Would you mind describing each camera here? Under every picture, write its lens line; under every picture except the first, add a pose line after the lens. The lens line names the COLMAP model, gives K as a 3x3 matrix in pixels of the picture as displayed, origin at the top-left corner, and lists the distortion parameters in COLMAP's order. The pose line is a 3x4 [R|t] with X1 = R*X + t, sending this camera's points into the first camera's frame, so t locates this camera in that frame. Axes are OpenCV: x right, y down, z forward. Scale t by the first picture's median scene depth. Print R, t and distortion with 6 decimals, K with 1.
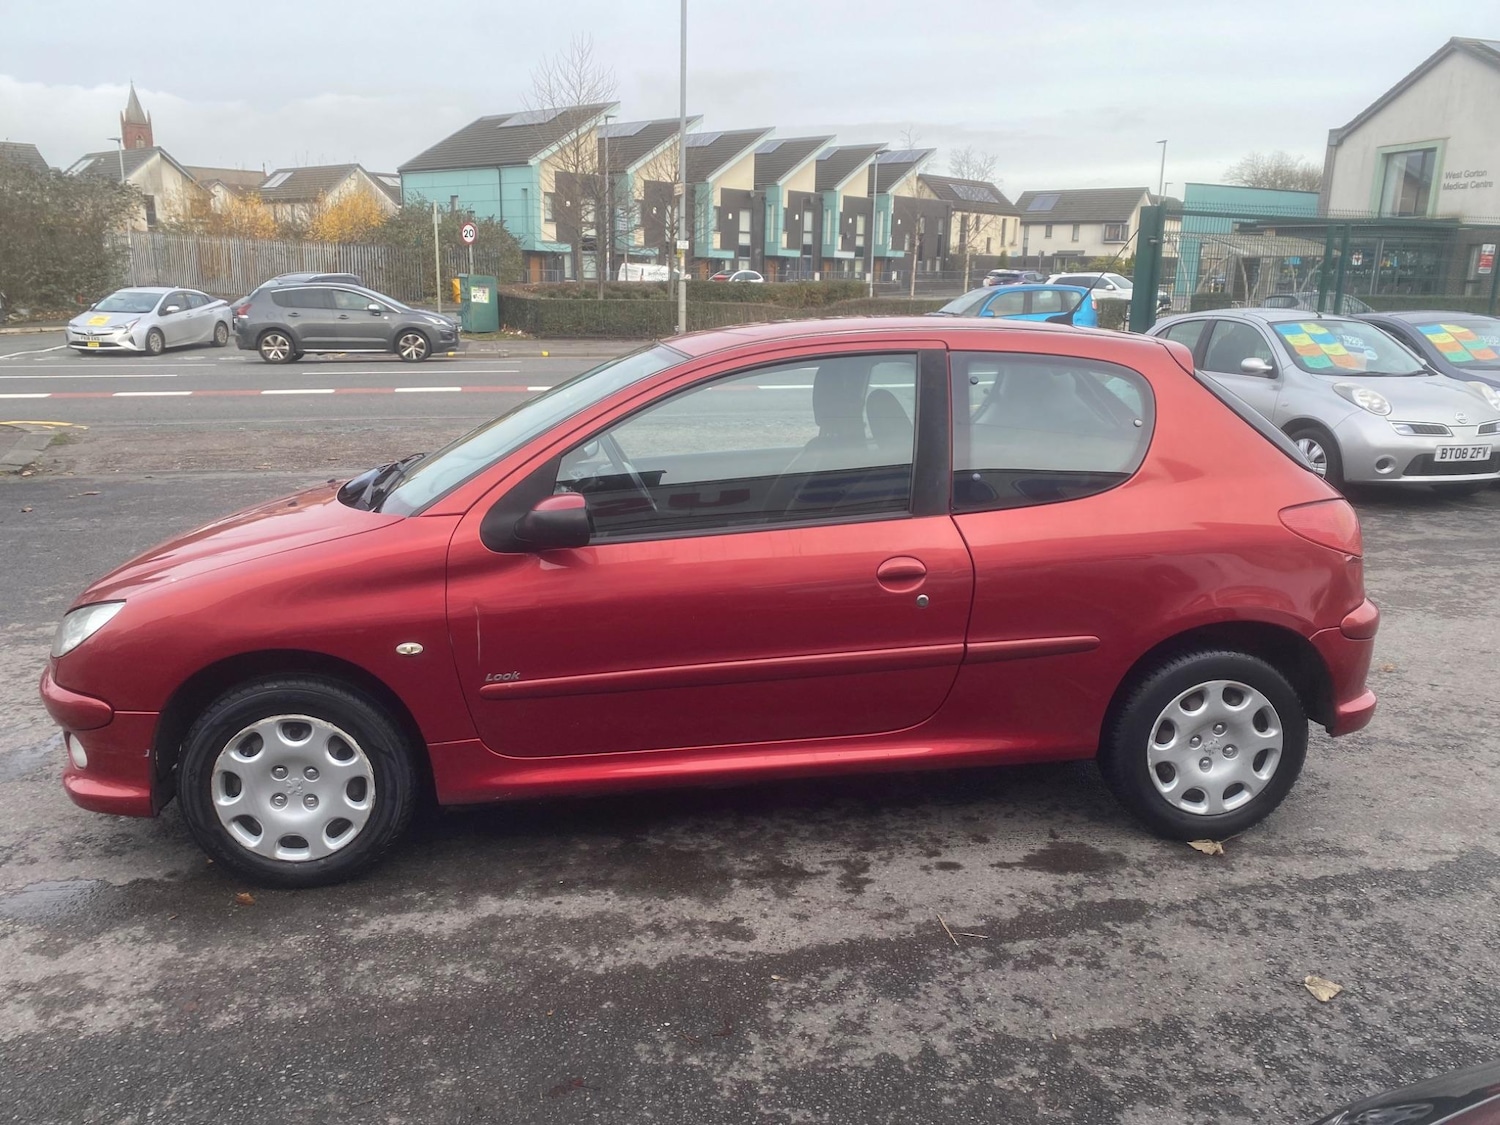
lens RADIAL K [[1135.4, 0, 762.9], [0, 1135.4, 565.2], [0, 0, 1]] dist [0.030266, -0.027023]
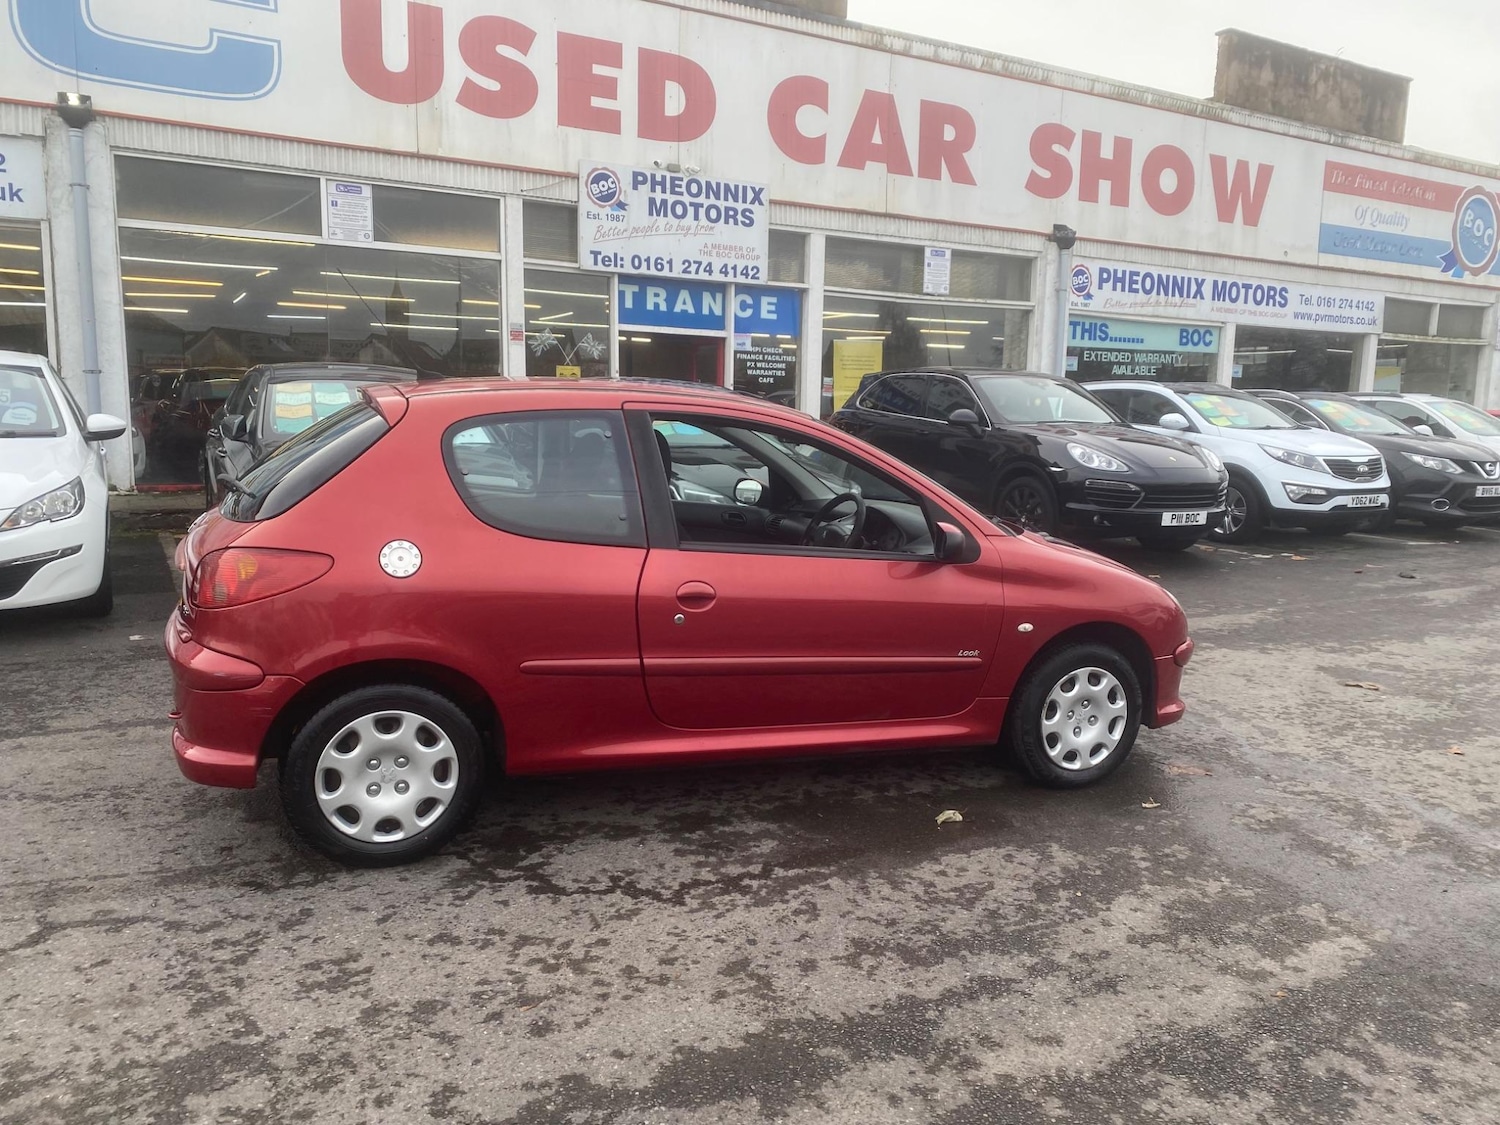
lens RADIAL K [[1135.4, 0, 762.7], [0, 1135.4, 574.9], [0, 0, 1]] dist [0.030266, -0.027023]
pose [[-0.960636, 0.004174, -0.277779, 0.319017], [-0.101746, 0.925129, 0.365765, -0.574278], [0.258508, 0.379630, -0.888288, 2.586046]]
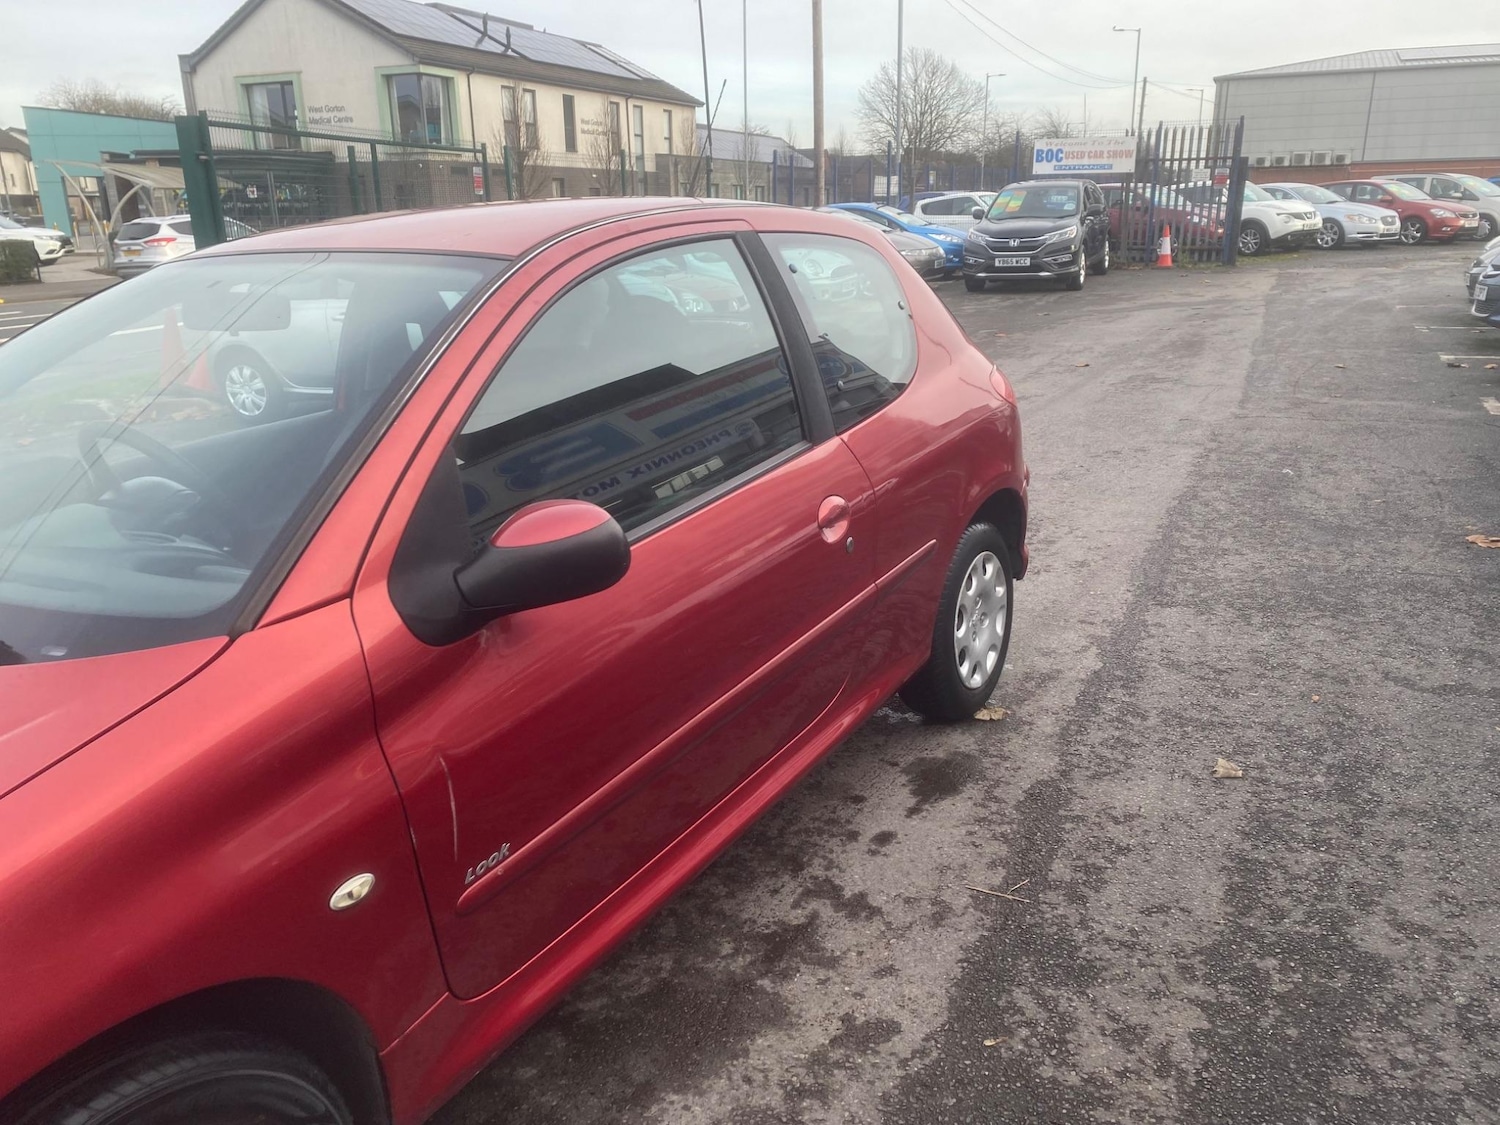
lens RADIAL K [[1135.4, 0, 762.9], [0, 1135.4, 575.5], [0, 0, 1]] dist [0.030266, -0.027023]
pose [[0.617635, -0.264350, 0.740707, -0.499132], [0.220519, 0.962247, 0.159536, -0.089412], [-0.754916, 0.064805, 0.652611, 0.512334]]
